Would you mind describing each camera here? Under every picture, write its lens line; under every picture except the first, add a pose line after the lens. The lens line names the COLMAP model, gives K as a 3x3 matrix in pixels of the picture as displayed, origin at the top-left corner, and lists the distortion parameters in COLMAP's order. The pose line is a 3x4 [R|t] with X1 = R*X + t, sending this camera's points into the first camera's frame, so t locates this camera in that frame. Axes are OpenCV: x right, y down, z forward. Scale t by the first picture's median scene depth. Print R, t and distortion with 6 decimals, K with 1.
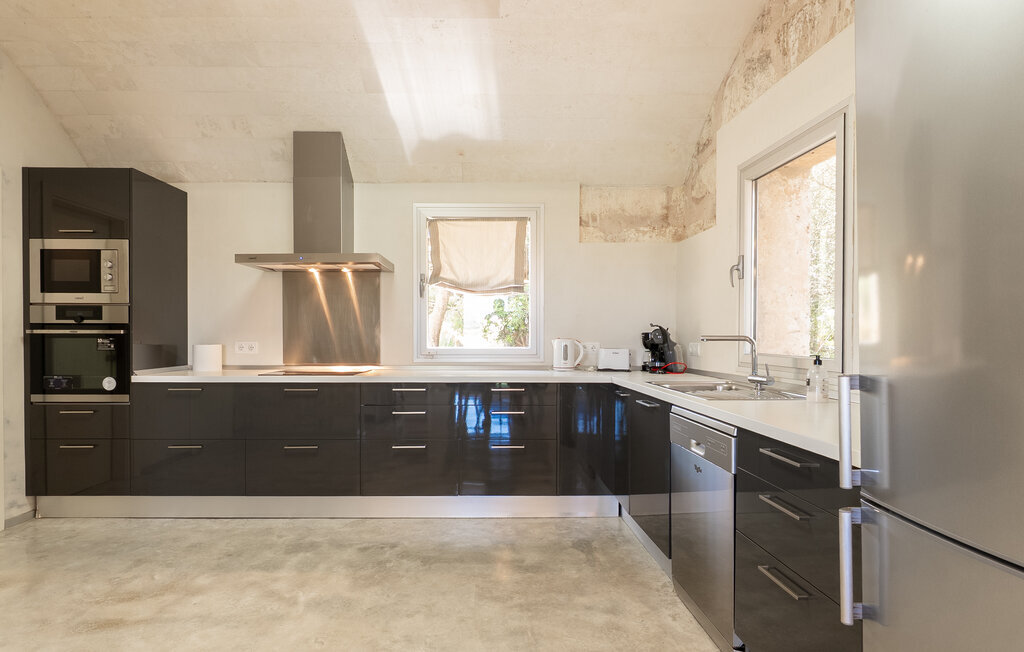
lens RADIAL K [[549.7, 0, 490.3], [0, 549.7, 337.3], [0, 0, 1]] dist [0.000749, -0.003592]
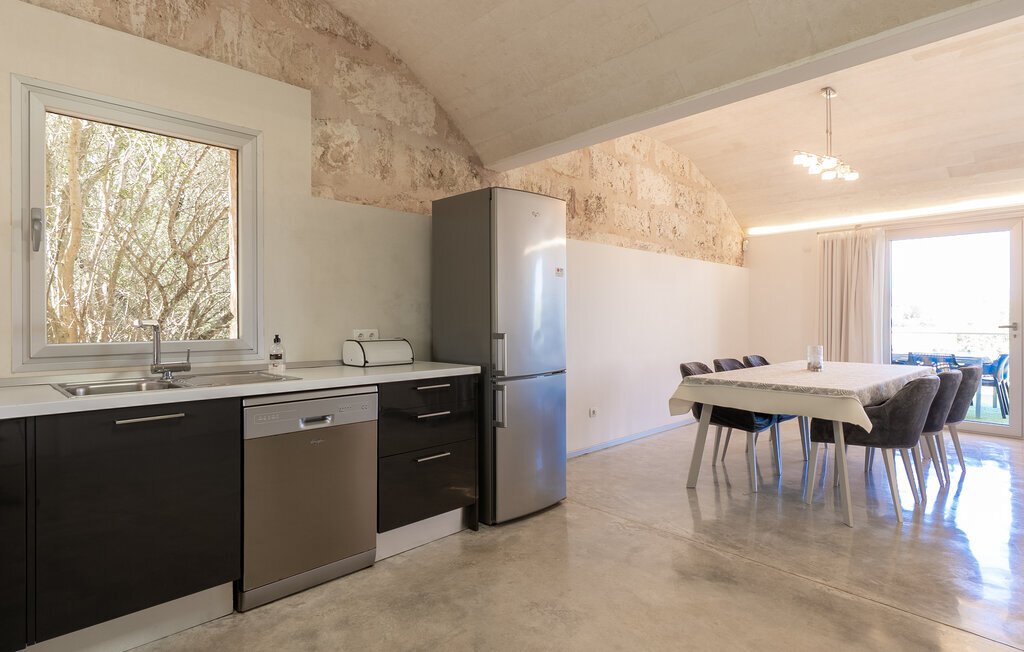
lens RADIAL K [[549.7, 0, 502.8], [0, 549.7, 317.0], [0, 0, 1]] dist [0.000749, -0.003592]
pose [[-0.662188, -0.000030, 0.749338, -0.430784], [0.005118, 0.999976, 0.004562, -0.006898], [-0.749320, 0.006856, -0.662172, 0.908309]]
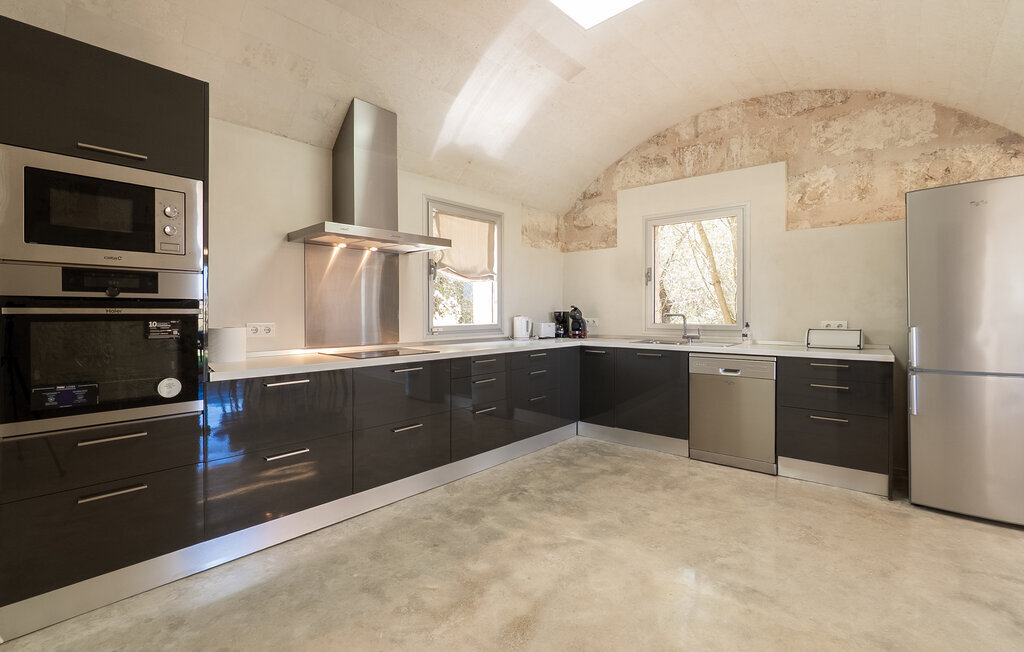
lens RADIAL K [[448.0, 0, 507.6], [0, 448.0, 312.9], [0, 0, 1]] dist [-0.011877, 0.002645]
pose [[0.683230, -0.003015, 0.730197, -0.803979], [0.006952, 0.999973, -0.002377, -0.003750], [-0.730170, 0.006700, 0.683232, 0.316423]]
